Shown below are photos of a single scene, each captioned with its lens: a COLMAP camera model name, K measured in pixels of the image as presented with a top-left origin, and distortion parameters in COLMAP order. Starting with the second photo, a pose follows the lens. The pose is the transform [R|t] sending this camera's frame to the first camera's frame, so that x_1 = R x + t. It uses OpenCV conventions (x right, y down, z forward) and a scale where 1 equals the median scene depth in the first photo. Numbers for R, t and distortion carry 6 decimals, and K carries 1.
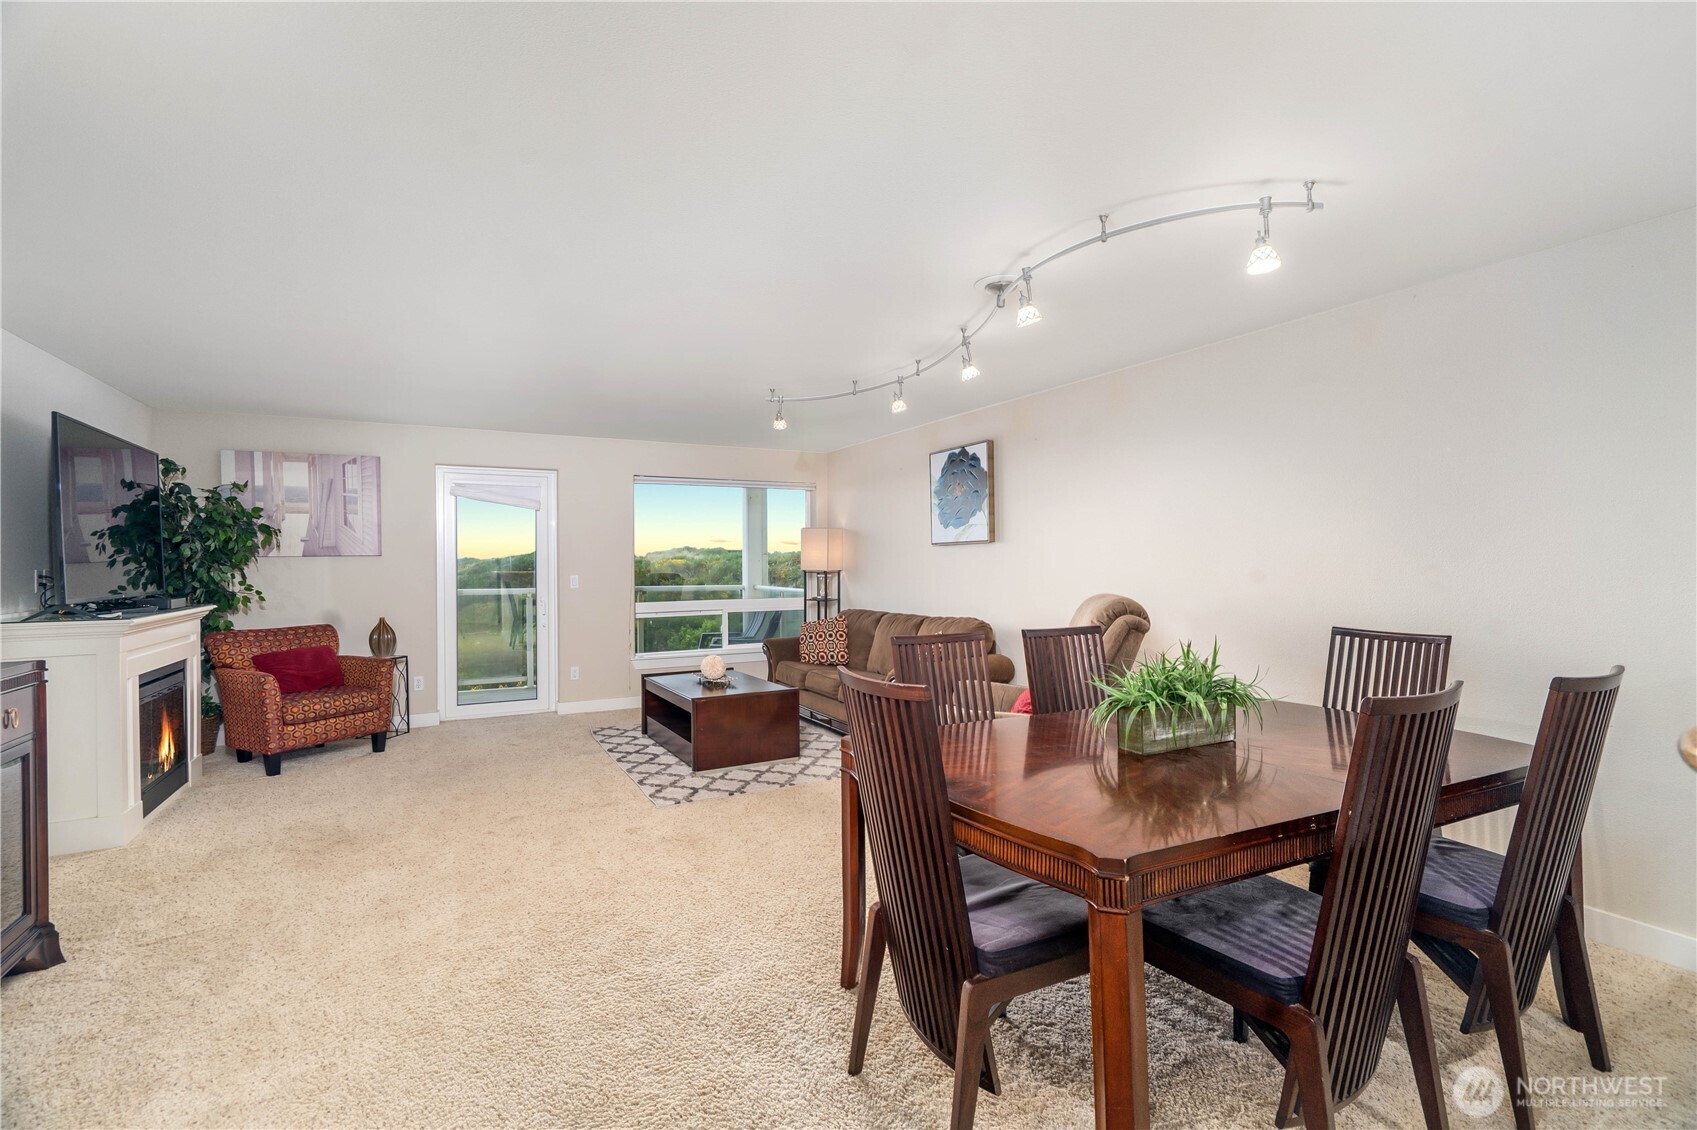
lens RADIAL K [[786.8, 0, 894.5], [0, 786.8, 563.7], [0, 0, 1]] dist [-0.012567, 0.004611]
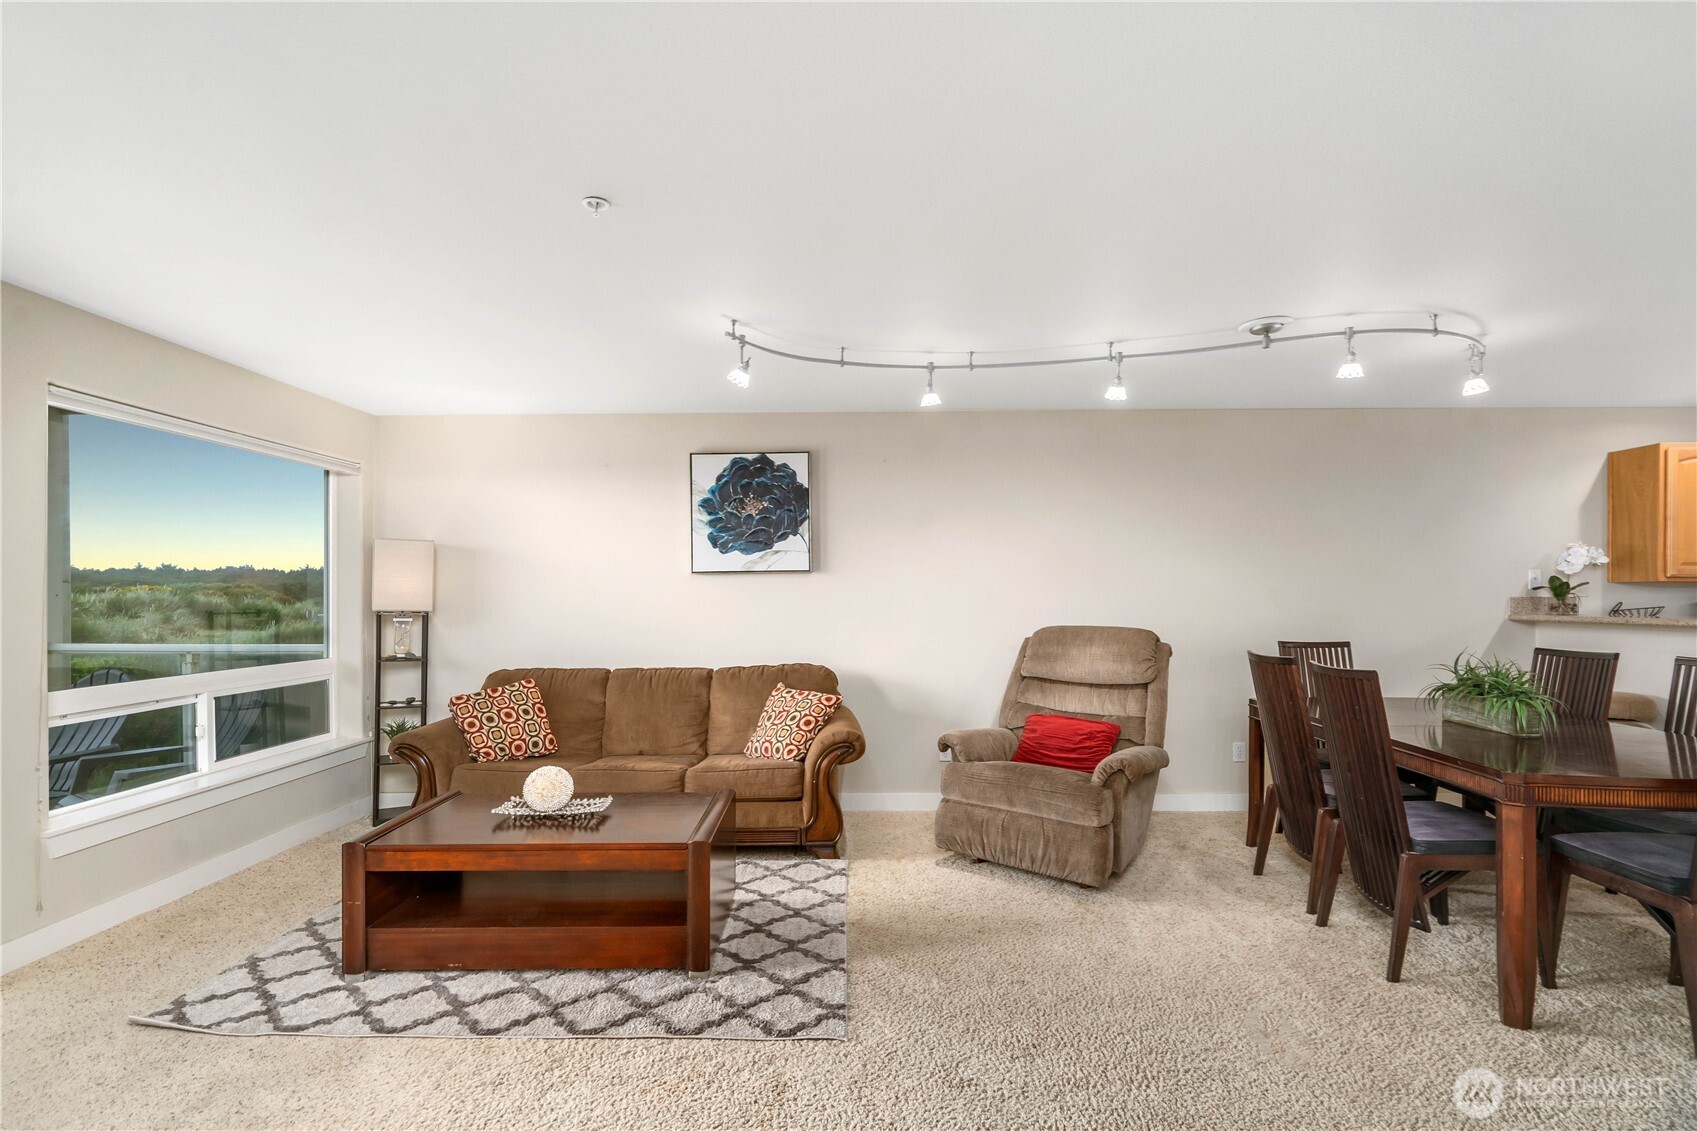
lens RADIAL K [[786.8, 0, 829.0], [0, 786.8, 597.1], [0, 0, 1]] dist [-0.012567, 0.004611]
pose [[0.509139, 0.007357, 0.860653, -0.593995], [-0.000485, 0.999966, -0.008261, 0.005341], [-0.860684, 0.003789, 0.509125, 0.557007]]
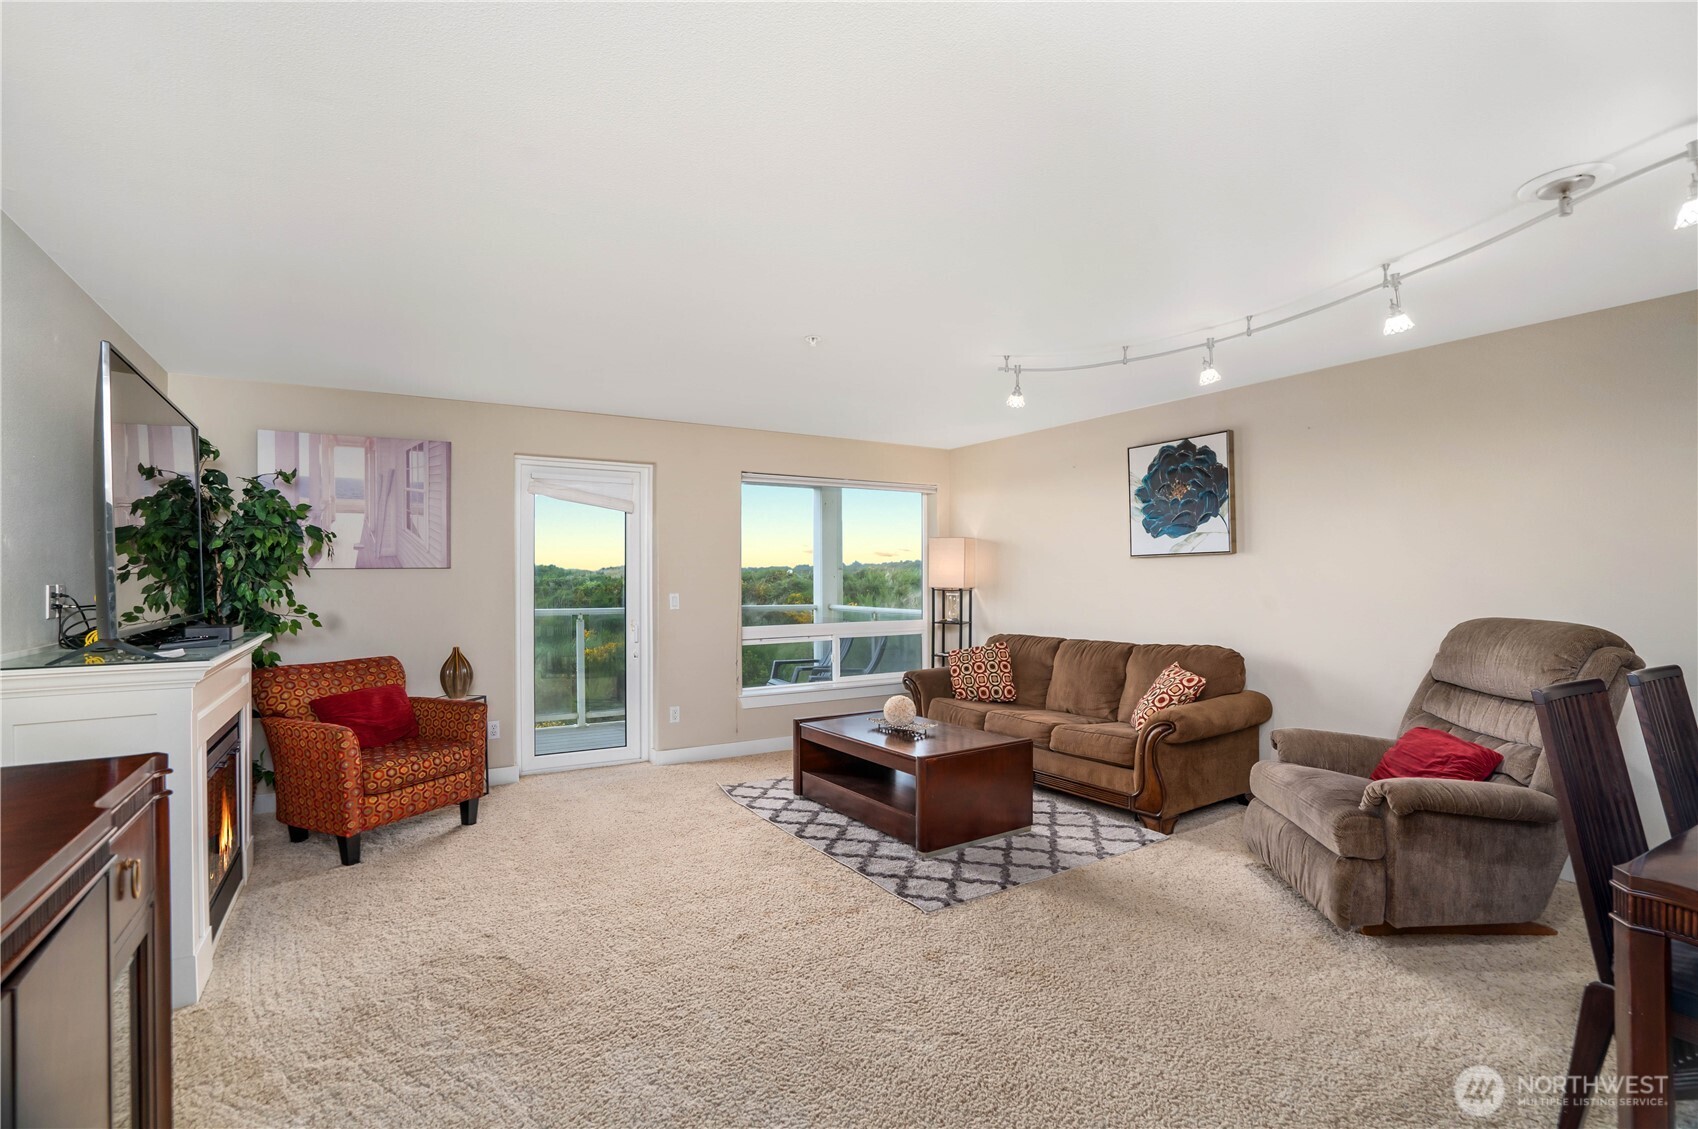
lens RADIAL K [[787.3, 0, 867.1], [0, 787.3, 564.8], [0, 0, 1]] dist [-0.012567, 0.004611]
pose [[0.998686, 0.003773, 0.051106, -0.301744], [-0.002817, 0.999820, -0.018758, 0.000398], [-0.051168, 0.018589, 0.998517, 0.204392]]
